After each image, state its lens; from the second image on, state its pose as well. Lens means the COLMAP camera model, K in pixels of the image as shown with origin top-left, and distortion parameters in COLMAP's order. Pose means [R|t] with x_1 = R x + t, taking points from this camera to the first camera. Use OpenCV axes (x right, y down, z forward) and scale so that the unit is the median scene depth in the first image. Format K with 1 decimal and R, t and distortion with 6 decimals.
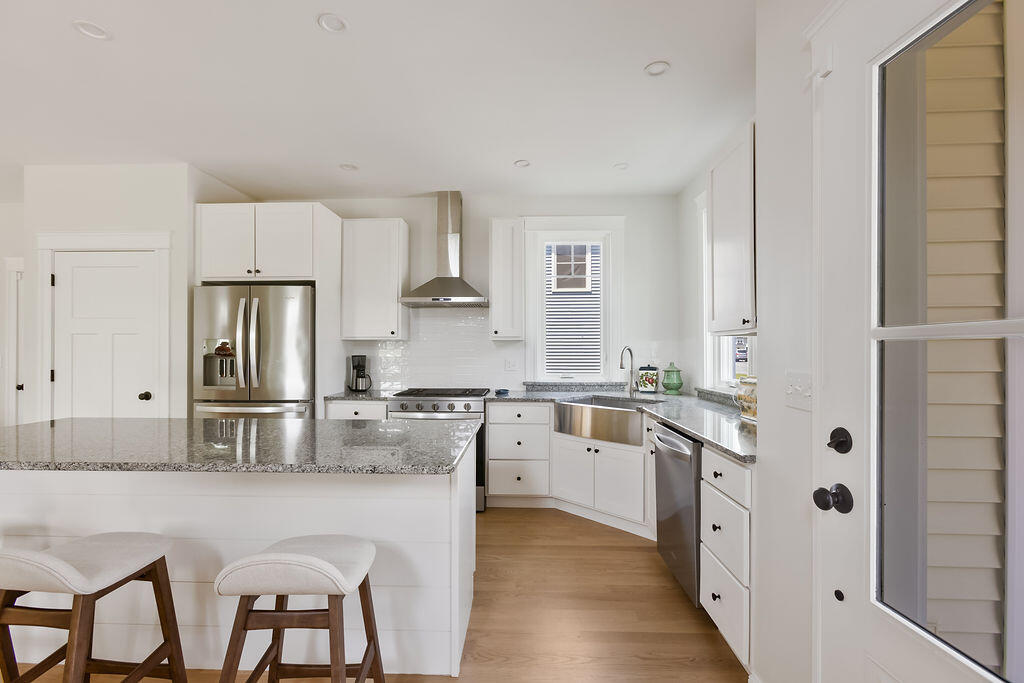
lens RADIAL K [[458.2, 0, 511.9], [0, 458.2, 347.5], [0, 0, 1]] dist [-0.004525, 0.002475]
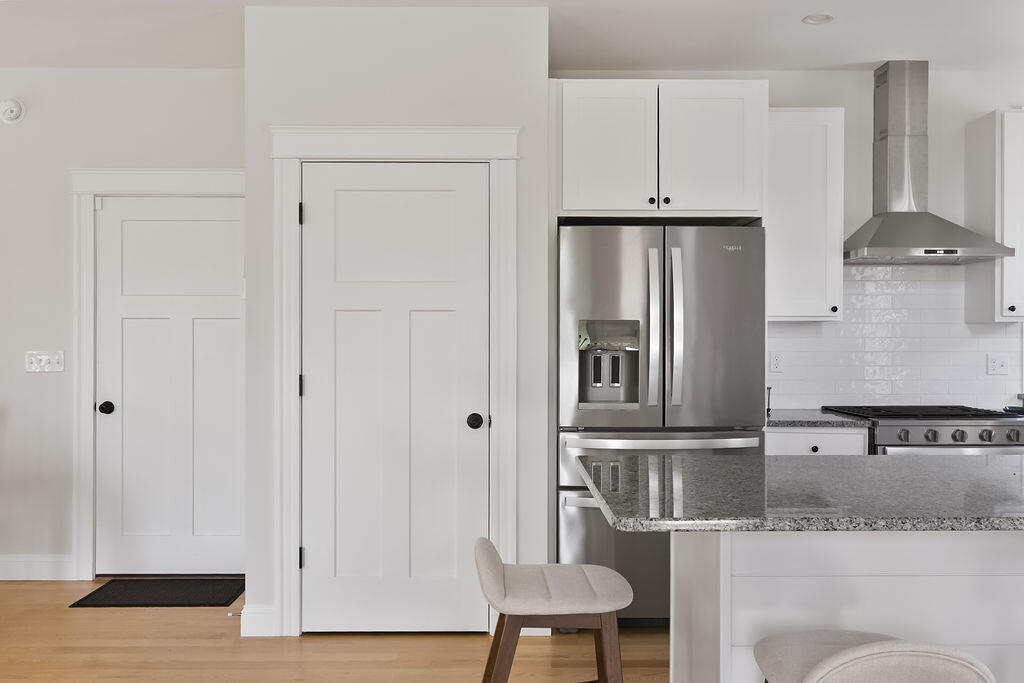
lens RADIAL K [[834.5, 0, 511.9], [0, 834.5, 341.8], [0, 0, 1]] dist [0.005669, 0.002576]
pose [[0.998610, -0.002131, 0.052660, -0.799468], [0.001347, 0.999888, 0.014927, -0.007188], [-0.052686, -0.014835, 0.998501, -0.027272]]
